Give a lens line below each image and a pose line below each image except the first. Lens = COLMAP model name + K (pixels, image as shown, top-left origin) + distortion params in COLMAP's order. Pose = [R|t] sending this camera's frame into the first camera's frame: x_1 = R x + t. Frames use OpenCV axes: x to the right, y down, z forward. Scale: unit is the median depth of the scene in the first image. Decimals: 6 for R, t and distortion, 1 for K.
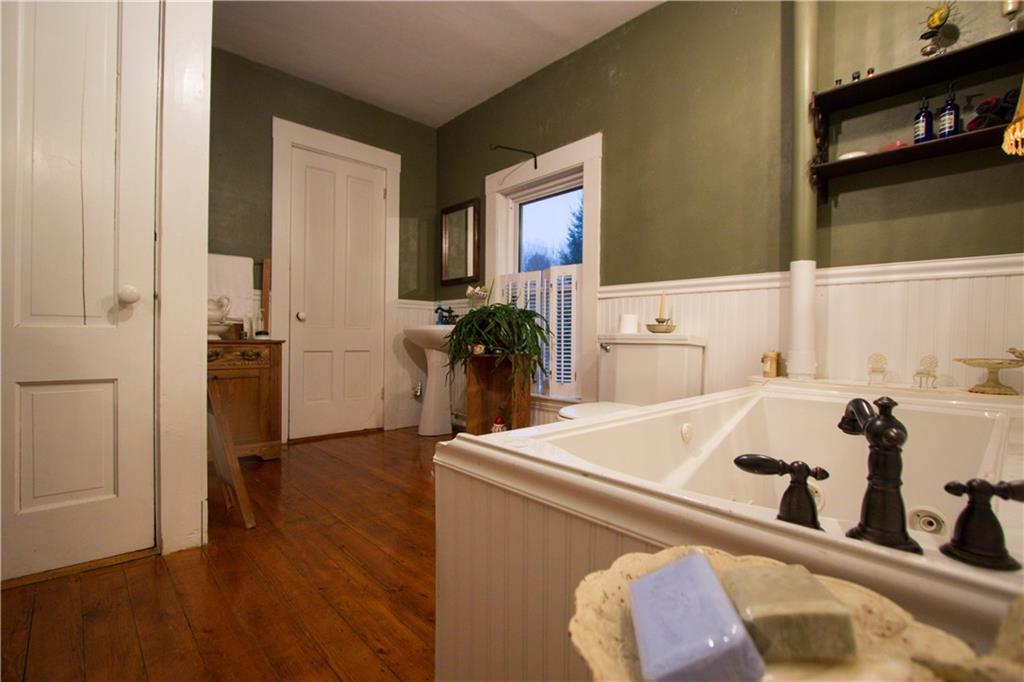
lens RADIAL K [[475.4, 0, 514.7], [0, 475.4, 339.4], [0, 0, 1]] dist [-0.011146, 0.000114]
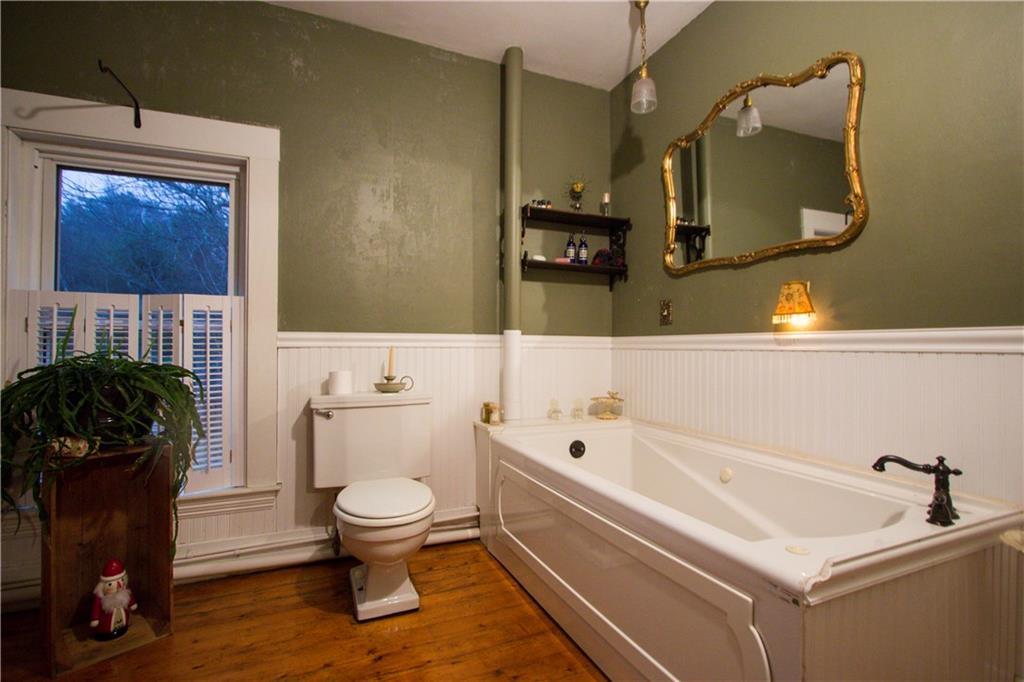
lens RADIAL K [[475.4, 0, 511.1], [0, 475.4, 341.6], [0, 0, 1]] dist [-0.011146, 0.000114]
pose [[0.347128, 0.009100, 0.937774, -0.399643], [0.010534, 0.999852, -0.013602, -0.081122], [-0.937759, 0.014600, 0.346981, 0.389890]]
